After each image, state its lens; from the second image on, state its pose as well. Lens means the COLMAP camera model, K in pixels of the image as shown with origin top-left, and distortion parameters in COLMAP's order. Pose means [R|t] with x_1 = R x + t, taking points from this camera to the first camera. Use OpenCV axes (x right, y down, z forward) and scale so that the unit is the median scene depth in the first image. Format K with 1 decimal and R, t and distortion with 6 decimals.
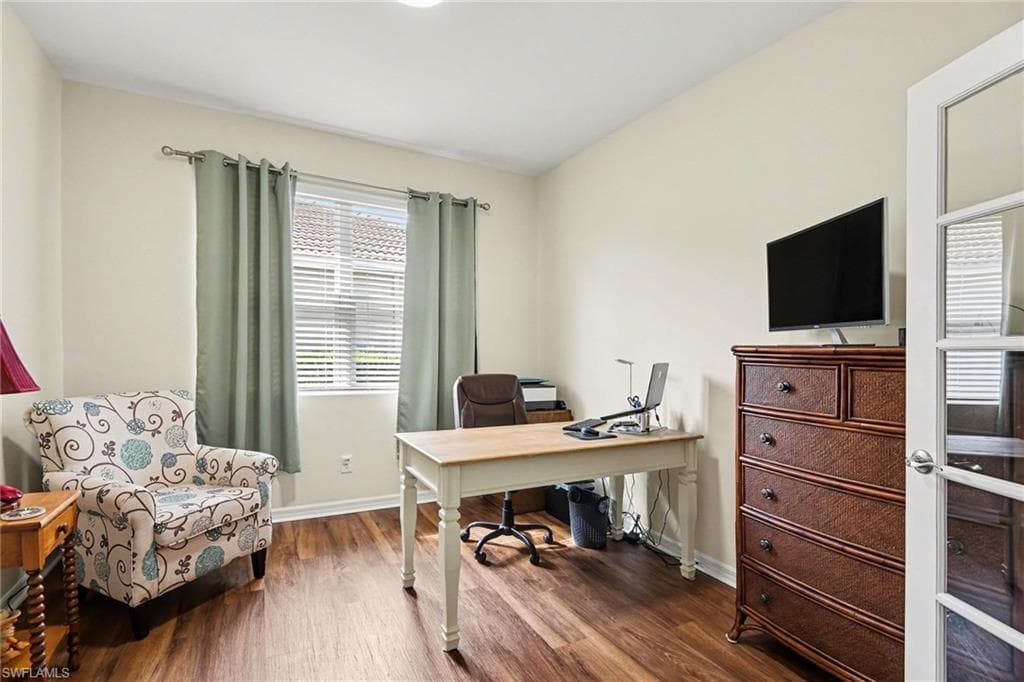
lens RADIAL K [[477.7, 0, 511.7], [0, 477.7, 352.3], [0, 0, 1]] dist [-0.016692, -0.012602]
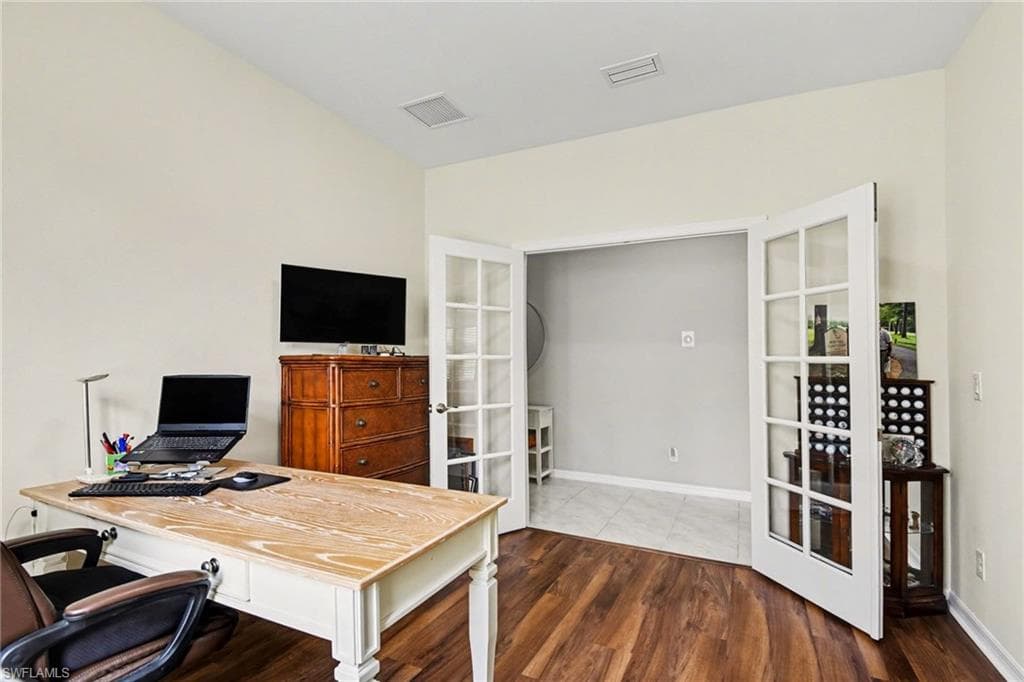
lens RADIAL K [[477.7, 0, 511.7], [0, 477.7, 352.3], [0, 0, 1]] dist [-0.016692, -0.012602]
pose [[-0.597117, 0.001320, 0.802153, -1.027789], [-0.003489, 0.999985, -0.004242, -0.023828], [-0.802146, -0.005332, -0.597104, 1.830593]]
